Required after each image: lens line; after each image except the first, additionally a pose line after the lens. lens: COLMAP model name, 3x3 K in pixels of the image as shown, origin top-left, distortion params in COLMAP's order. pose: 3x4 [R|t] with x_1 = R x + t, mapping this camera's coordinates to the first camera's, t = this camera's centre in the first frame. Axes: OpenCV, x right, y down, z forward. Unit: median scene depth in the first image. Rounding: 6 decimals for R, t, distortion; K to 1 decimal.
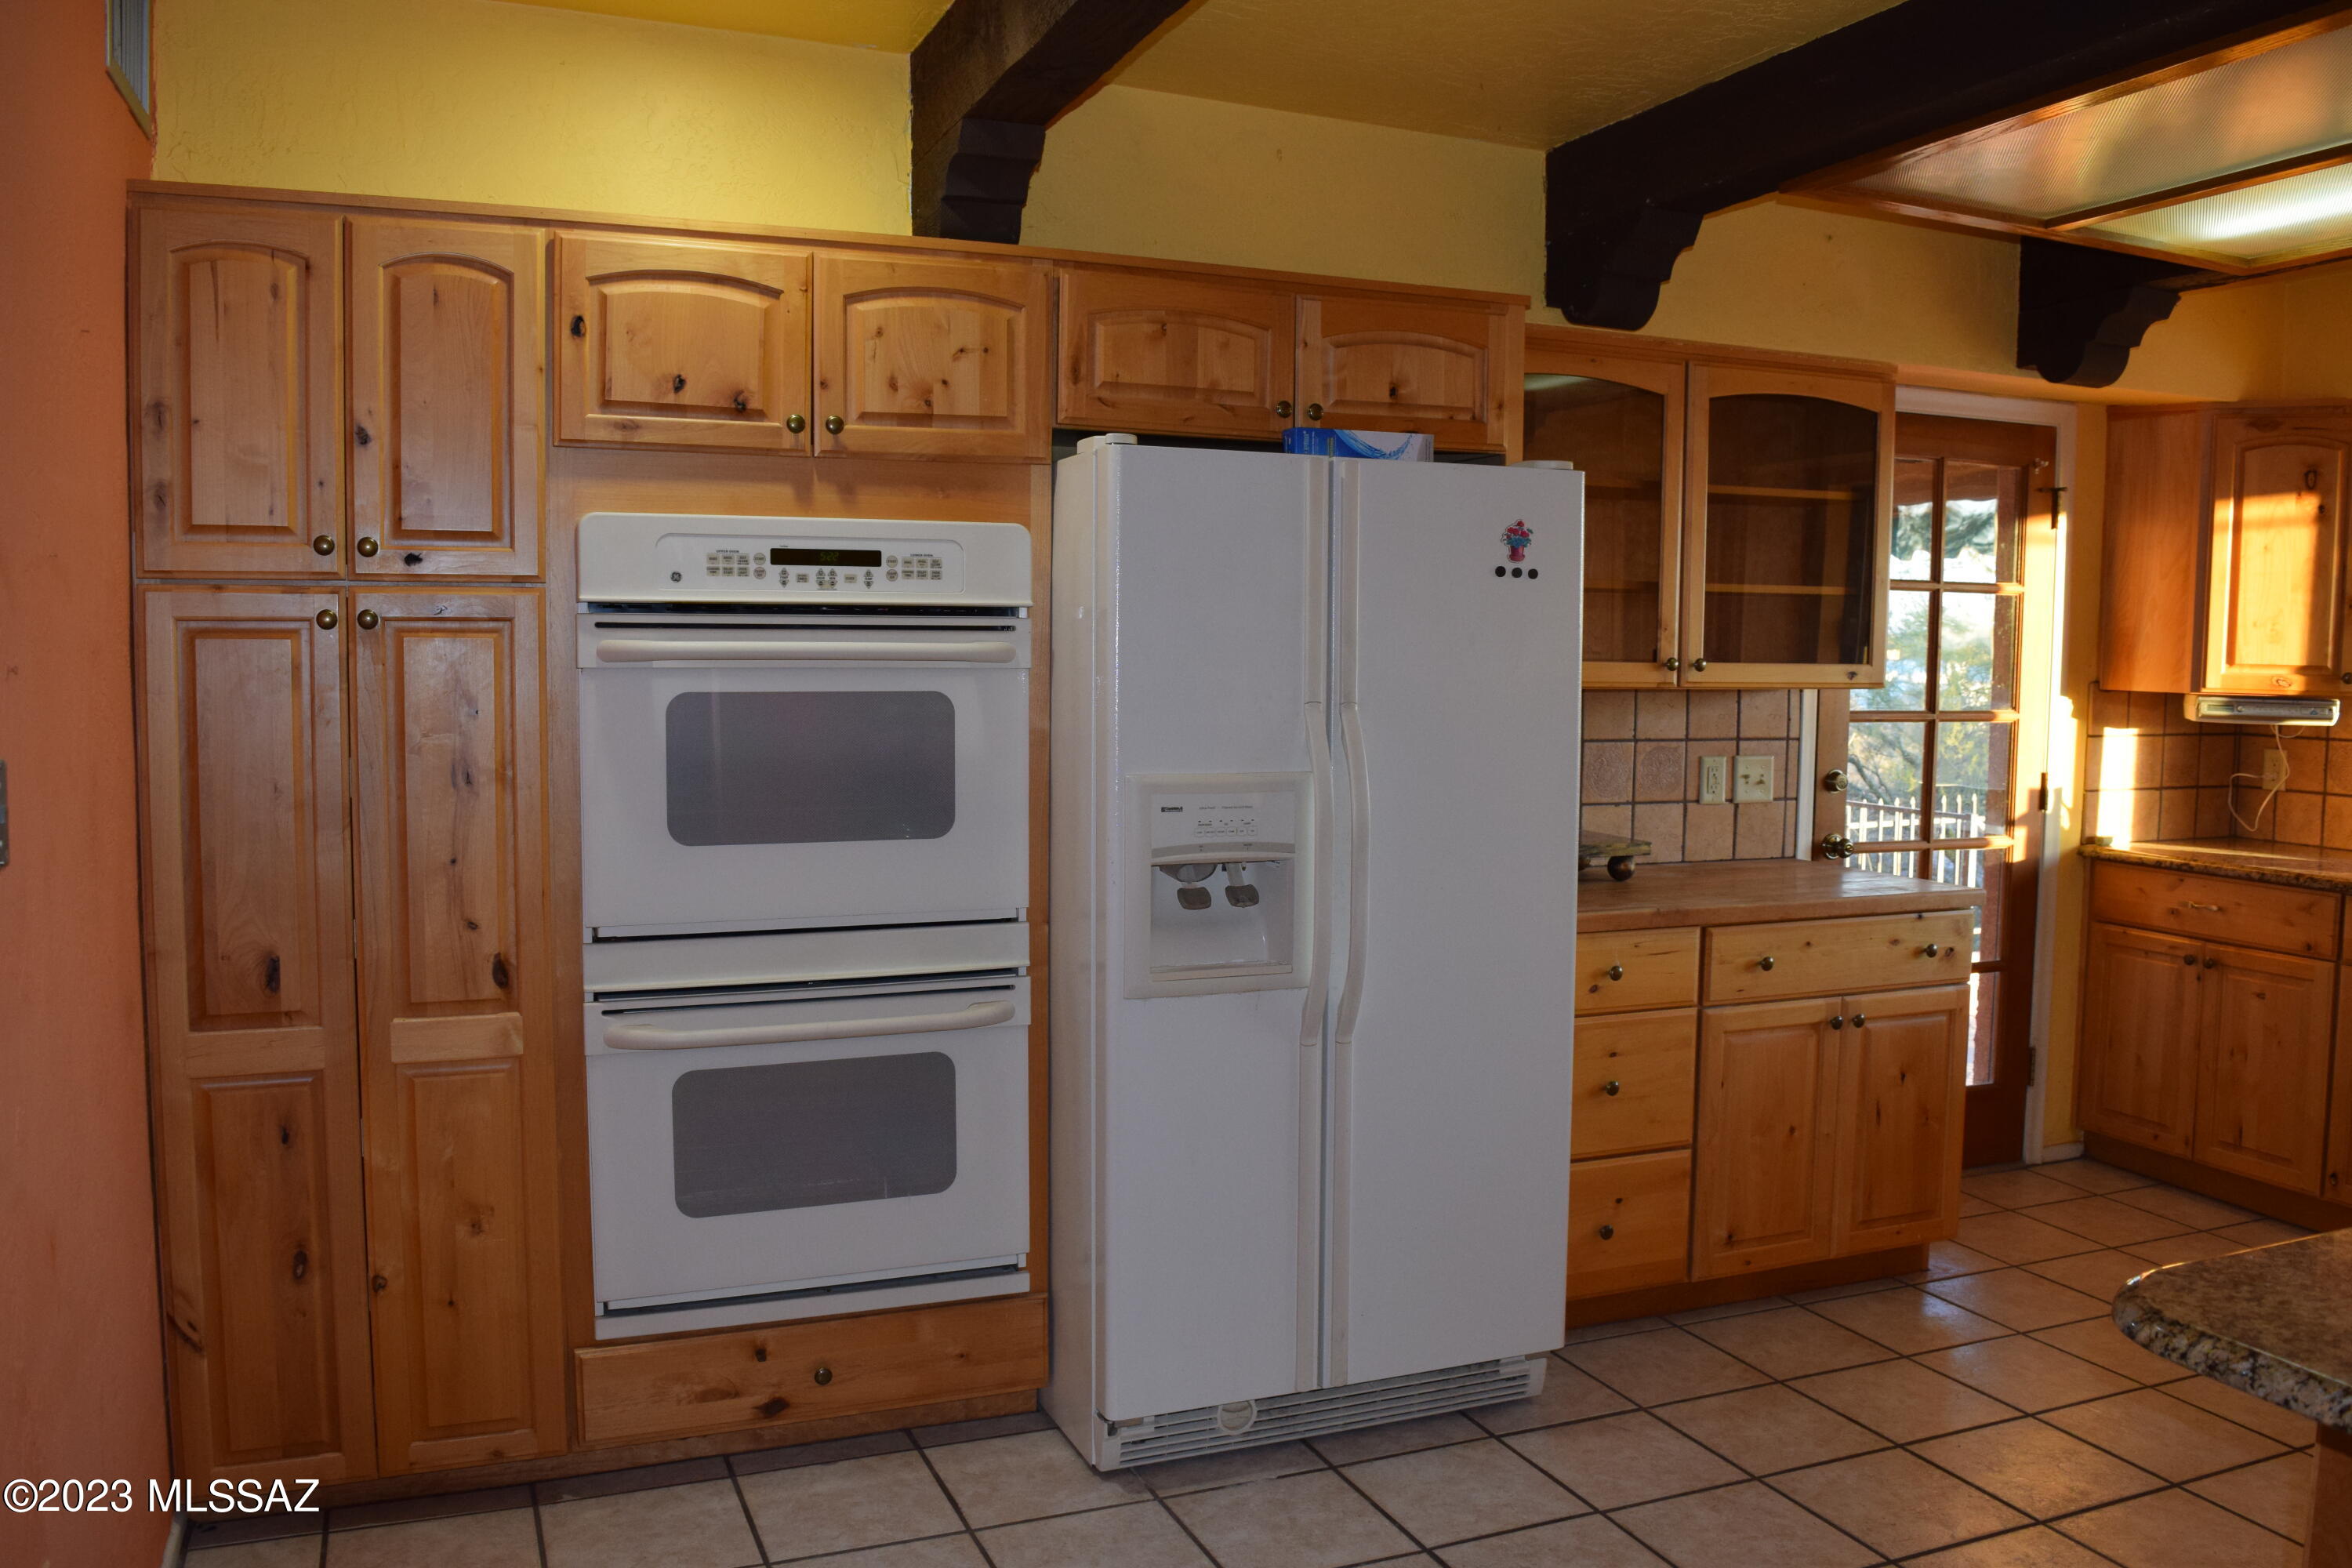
lens RADIAL K [[1847.0, 0, 1177.8], [0, 1847.0, 788.4], [0, 0, 1]] dist [-0.096679, 0.022929]
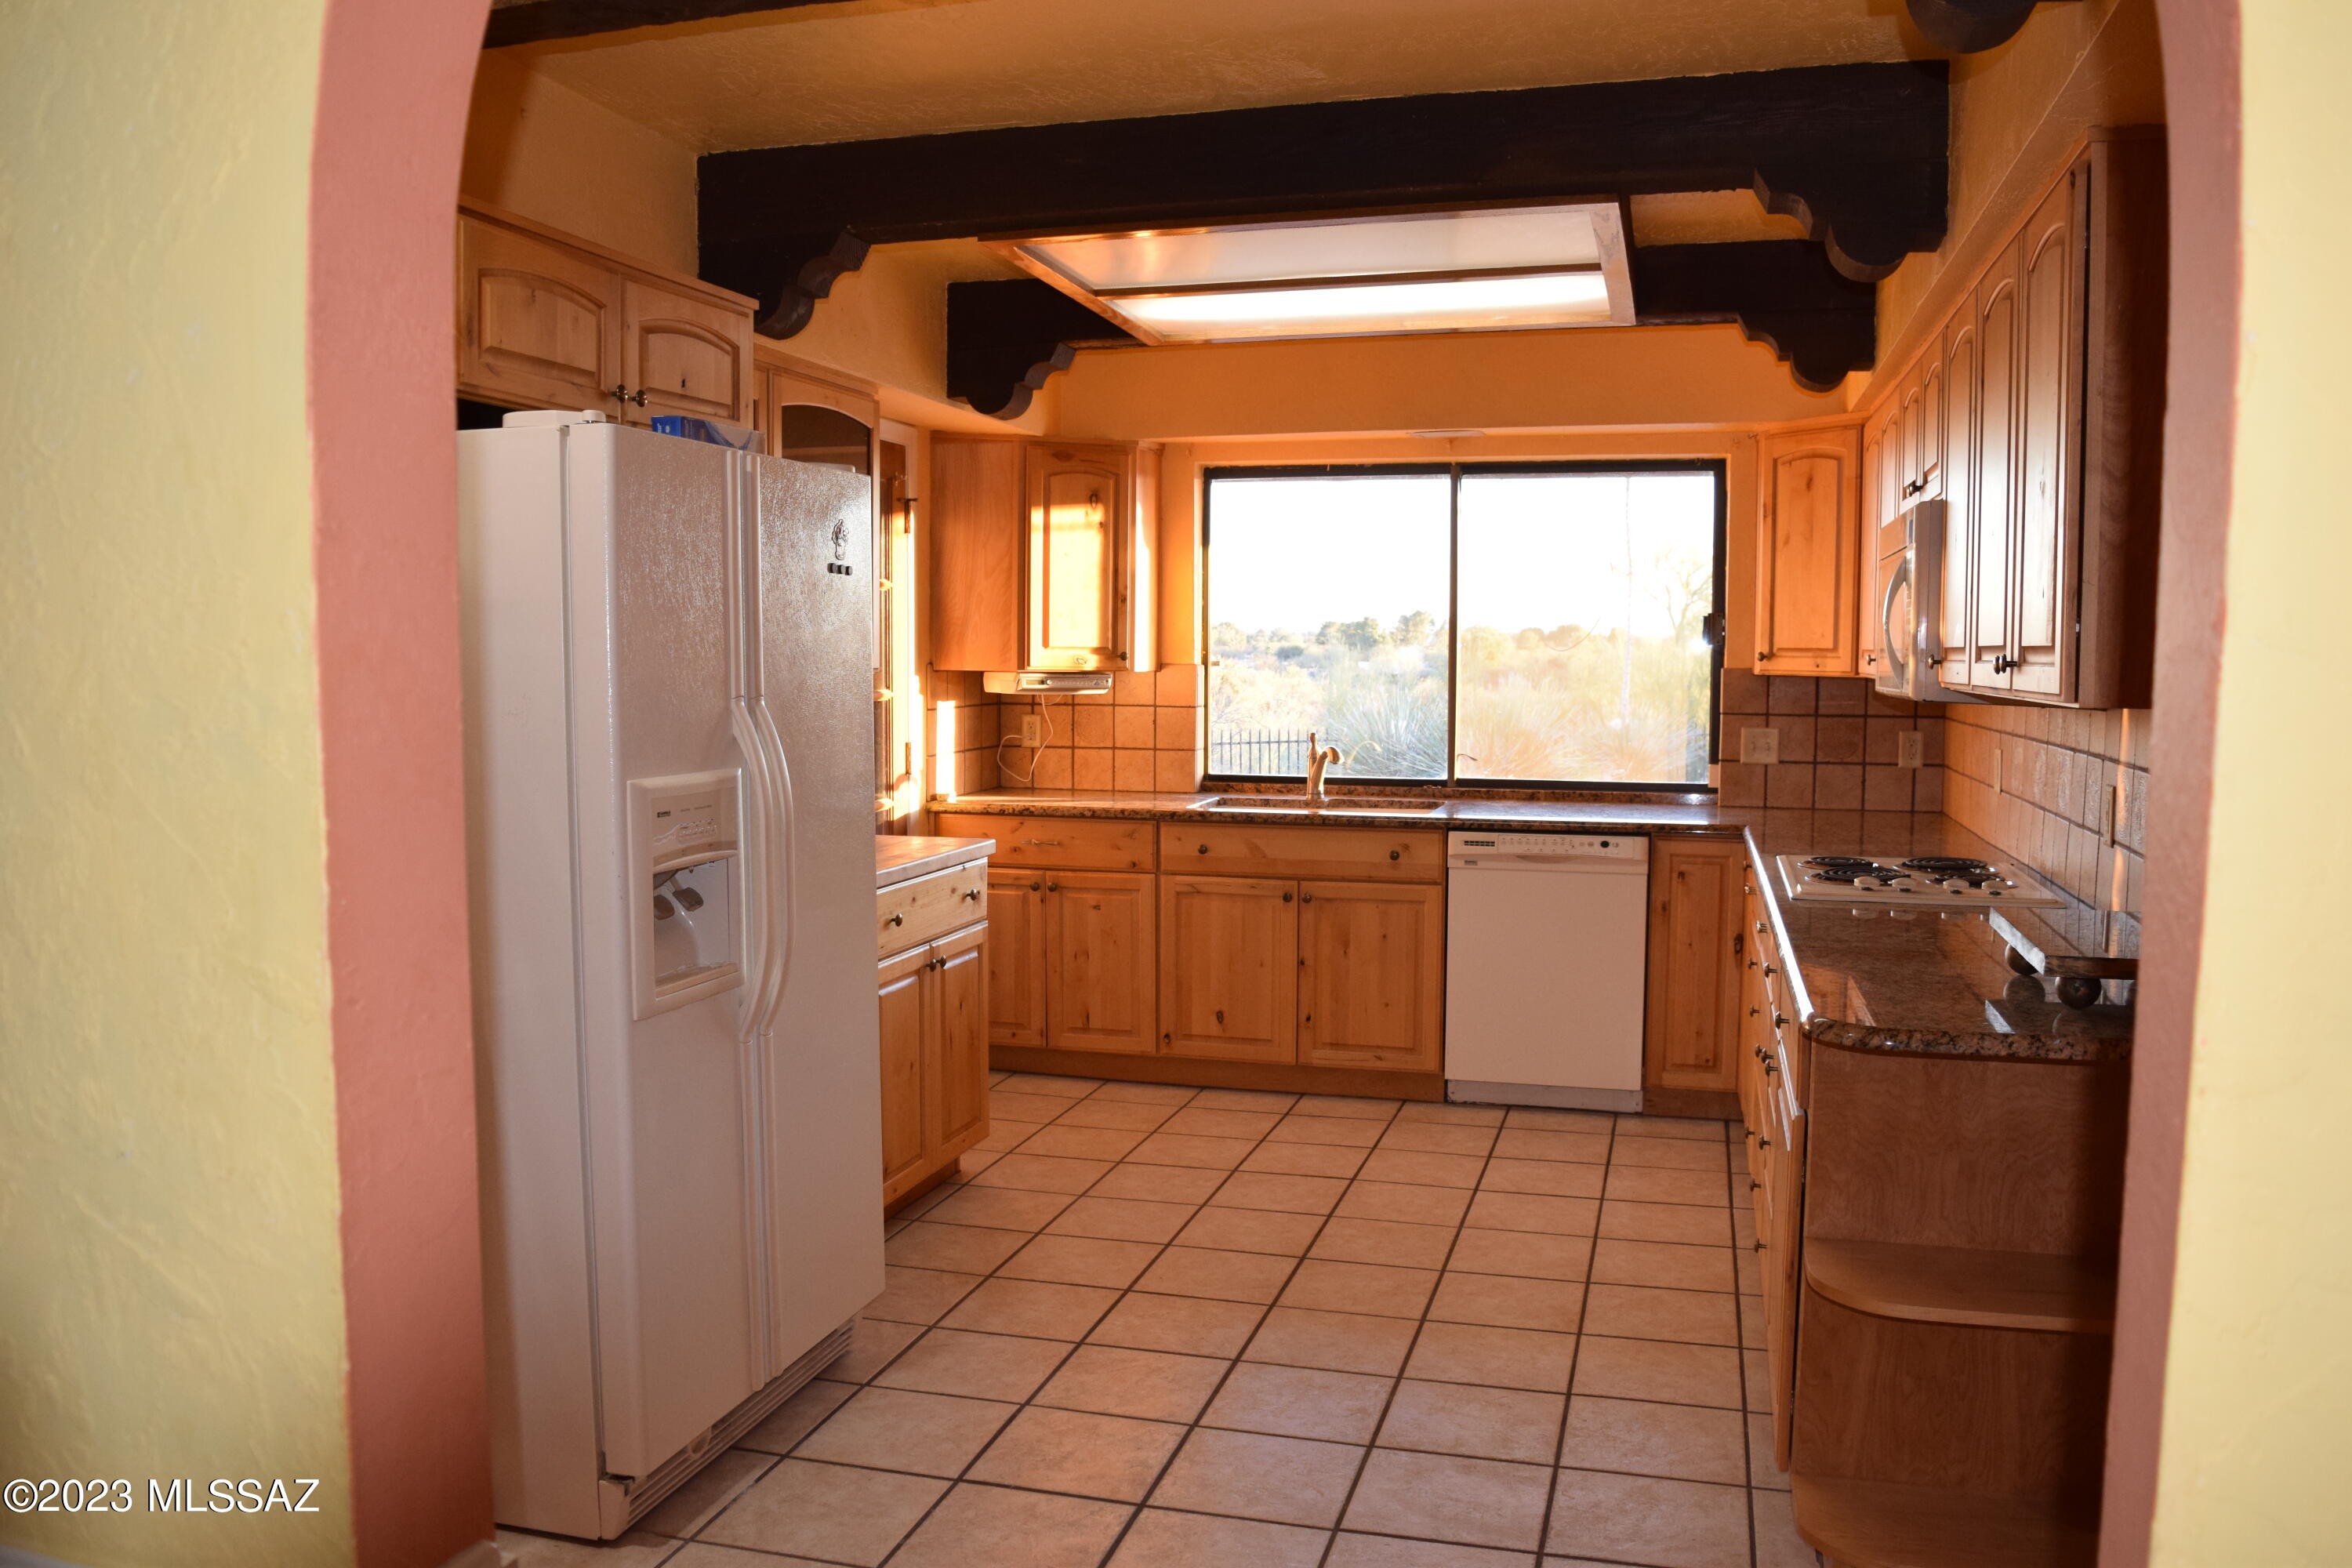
lens RADIAL K [[1847.0, 0, 1180.8], [0, 1847.0, 784.3], [0, 0, 1]] dist [-0.096679, 0.022929]
pose [[0.614716, -0.064977, 0.786068, -0.378819], [0.060733, 0.997541, 0.034964, -0.013400], [-0.786407, 0.026248, 0.617151, 0.138491]]
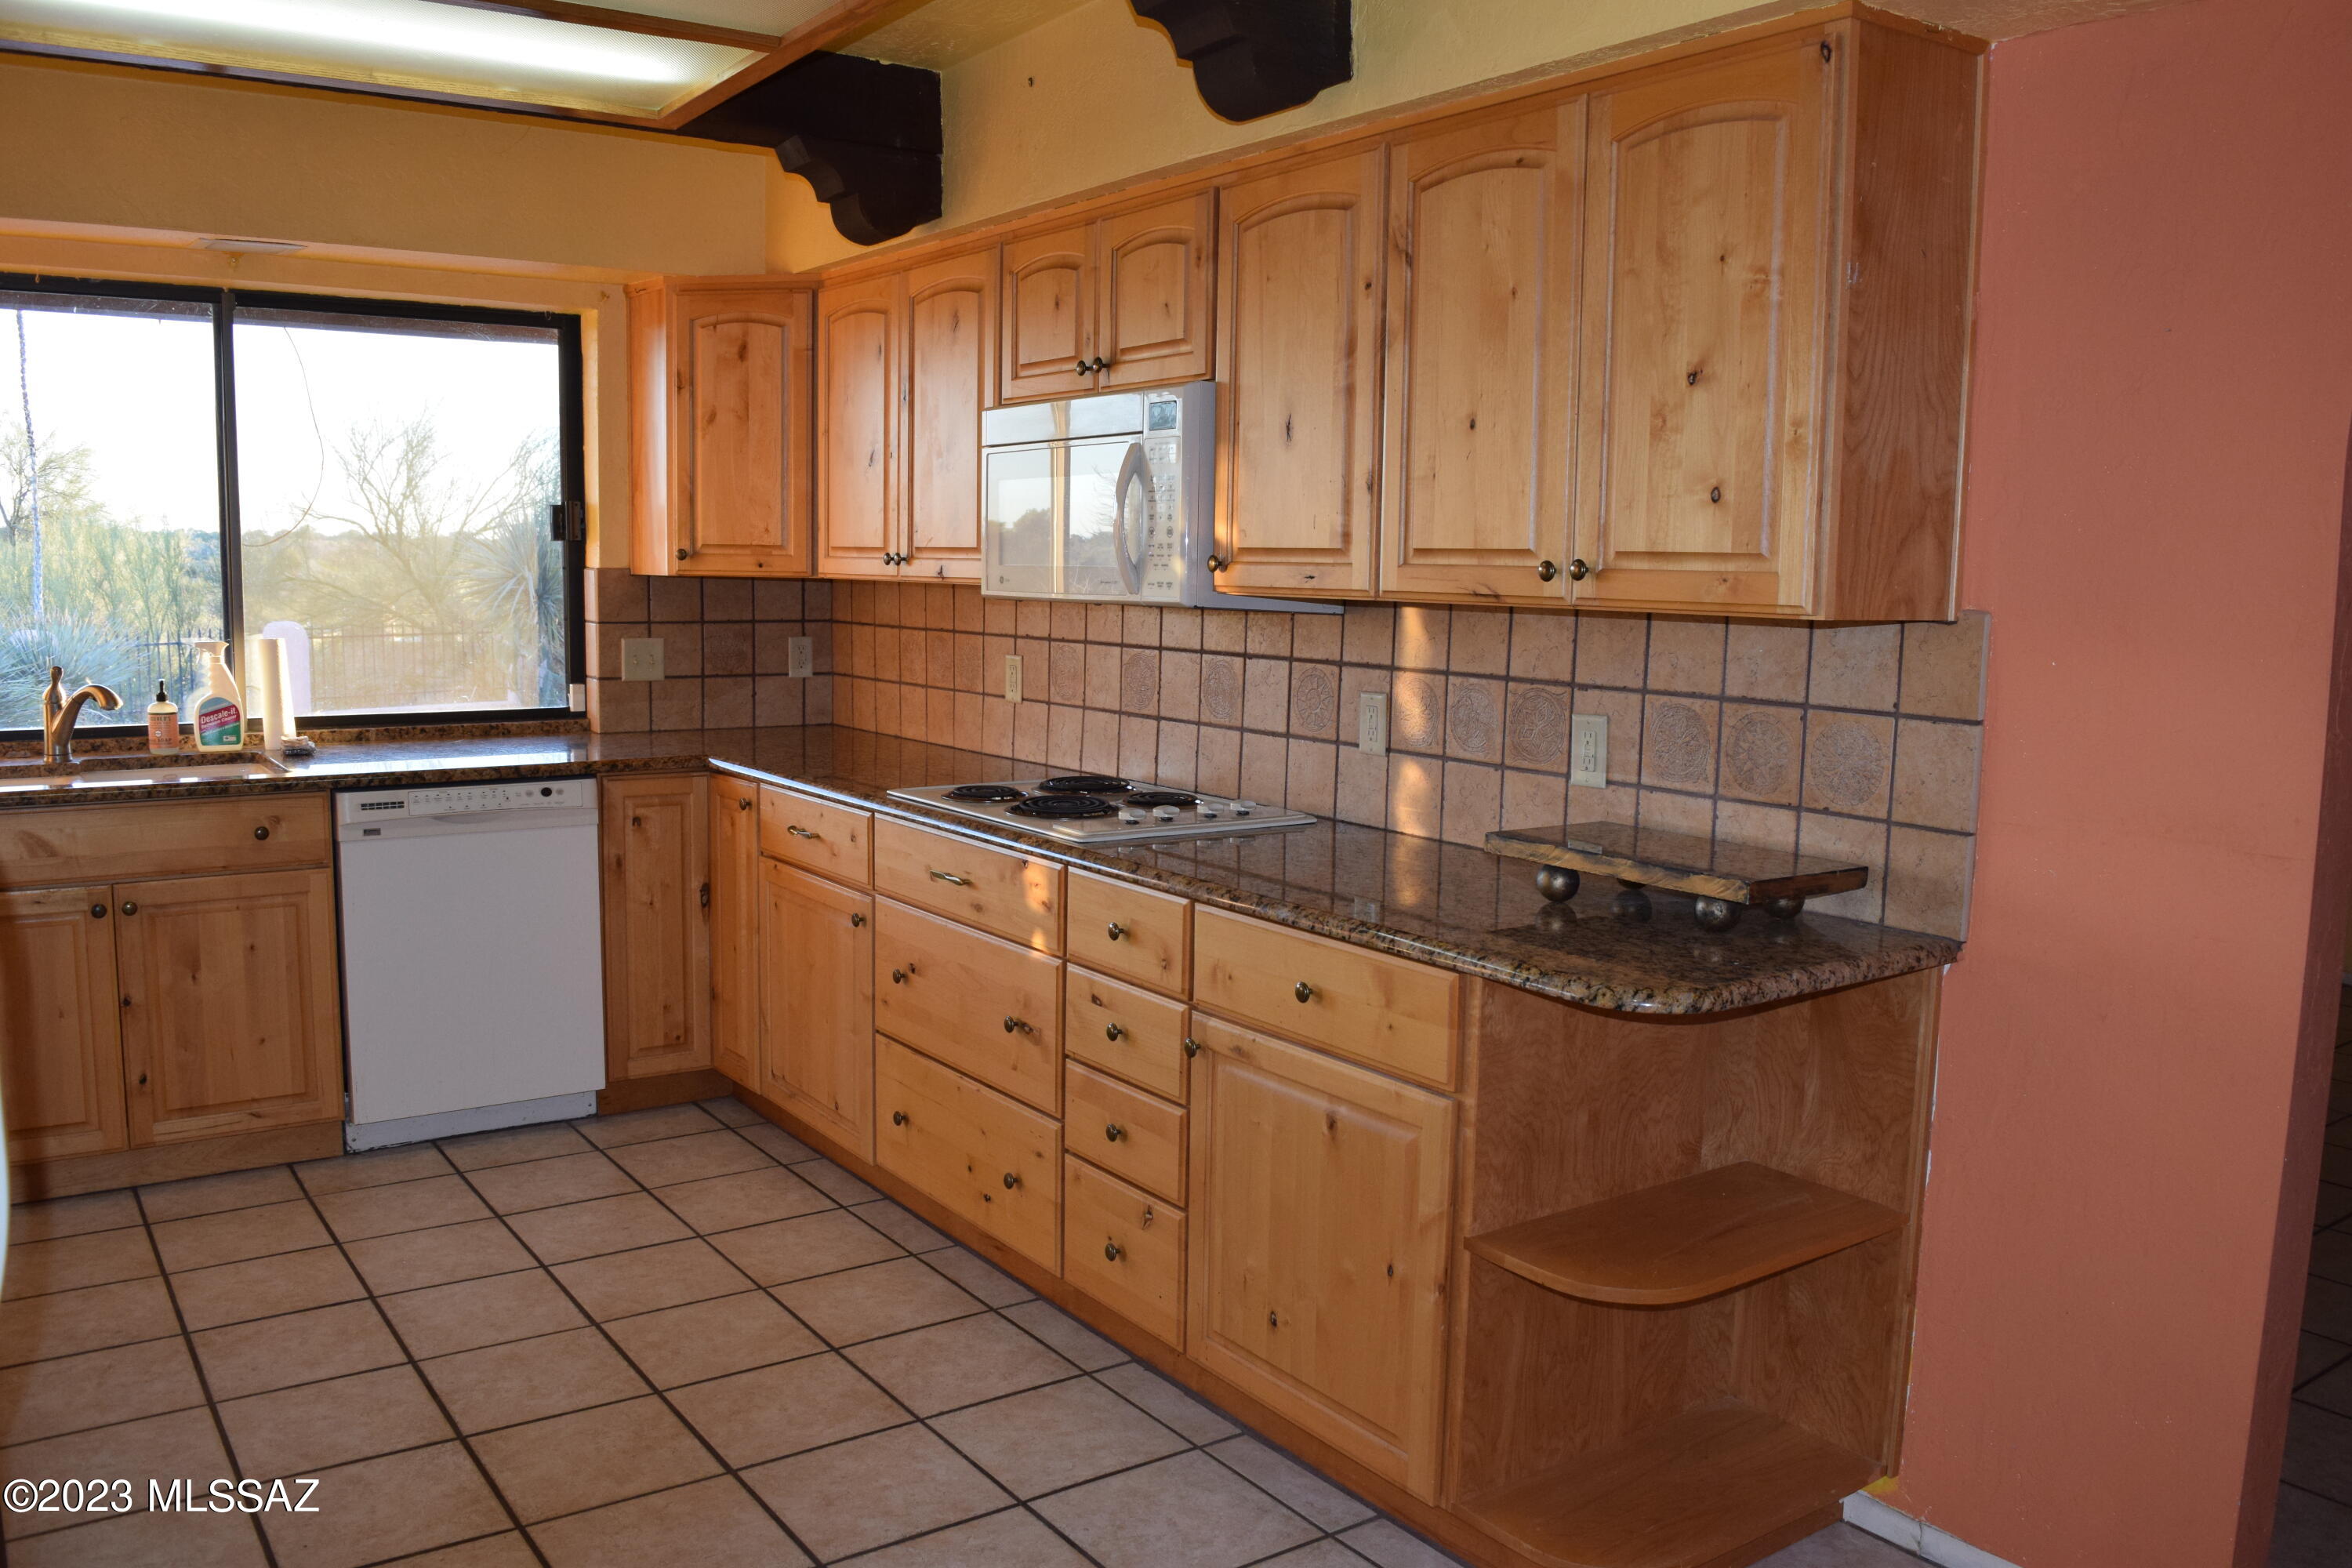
lens RADIAL K [[1847.0, 0, 1176.6], [0, 1847.0, 787.1], [0, 0, 1]] dist [-0.096679, 0.022929]
pose [[-0.227881, -0.131850, 0.964721, -0.246932], [0.053145, 0.987628, 0.147534, -0.041499], [-0.972237, 0.084890, -0.218055, 0.572268]]
